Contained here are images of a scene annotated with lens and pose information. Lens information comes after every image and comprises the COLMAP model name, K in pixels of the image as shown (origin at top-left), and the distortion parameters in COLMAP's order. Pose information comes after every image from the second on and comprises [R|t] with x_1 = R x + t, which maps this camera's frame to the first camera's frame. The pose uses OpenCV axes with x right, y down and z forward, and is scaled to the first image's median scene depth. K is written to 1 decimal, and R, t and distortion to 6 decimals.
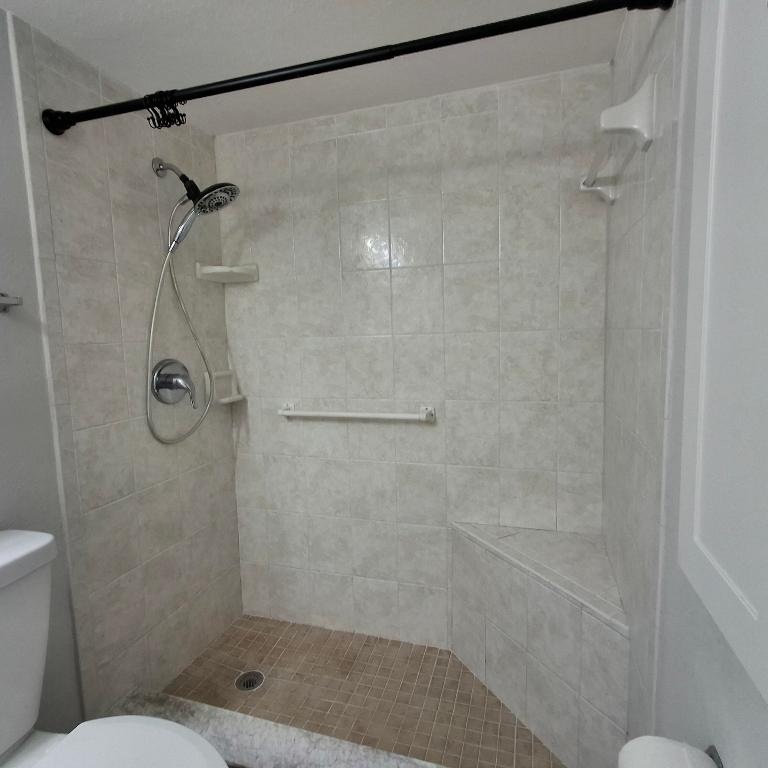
lens RADIAL K [[474.2, 0, 389.9], [0, 474.2, 389.8], [0, 0, 1]] dist [-0.007200, 0.005028]
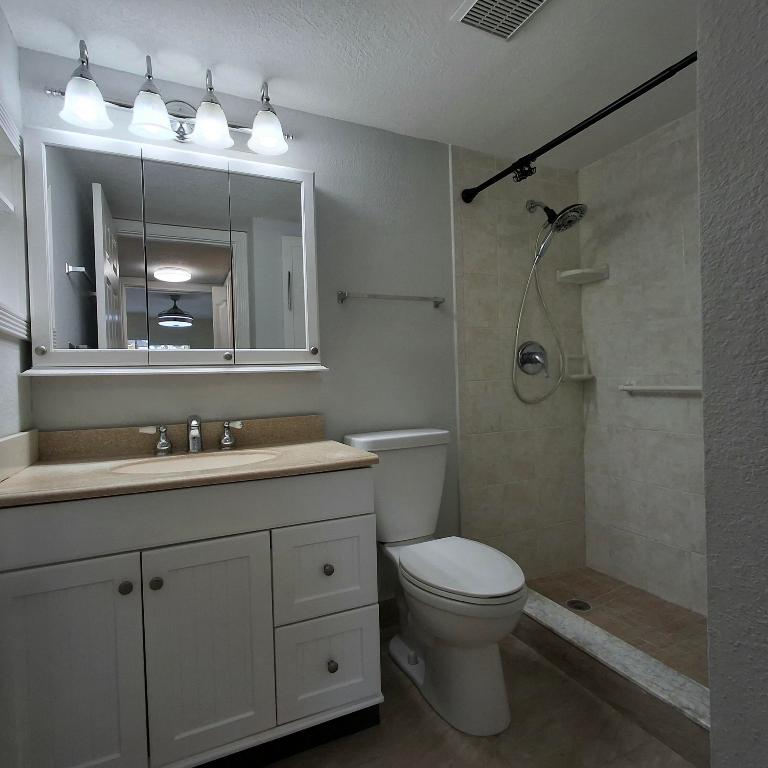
lens RADIAL K [[474.2, 0, 379.8], [0, 474.2, 387.6], [0, 0, 1]] dist [-0.007200, 0.005028]
pose [[0.673834, 0.017608, -0.738673, 0.230289], [-0.068149, 0.996936, -0.038403, 0.136407], [0.735734, 0.076217, 0.672969, -0.213204]]
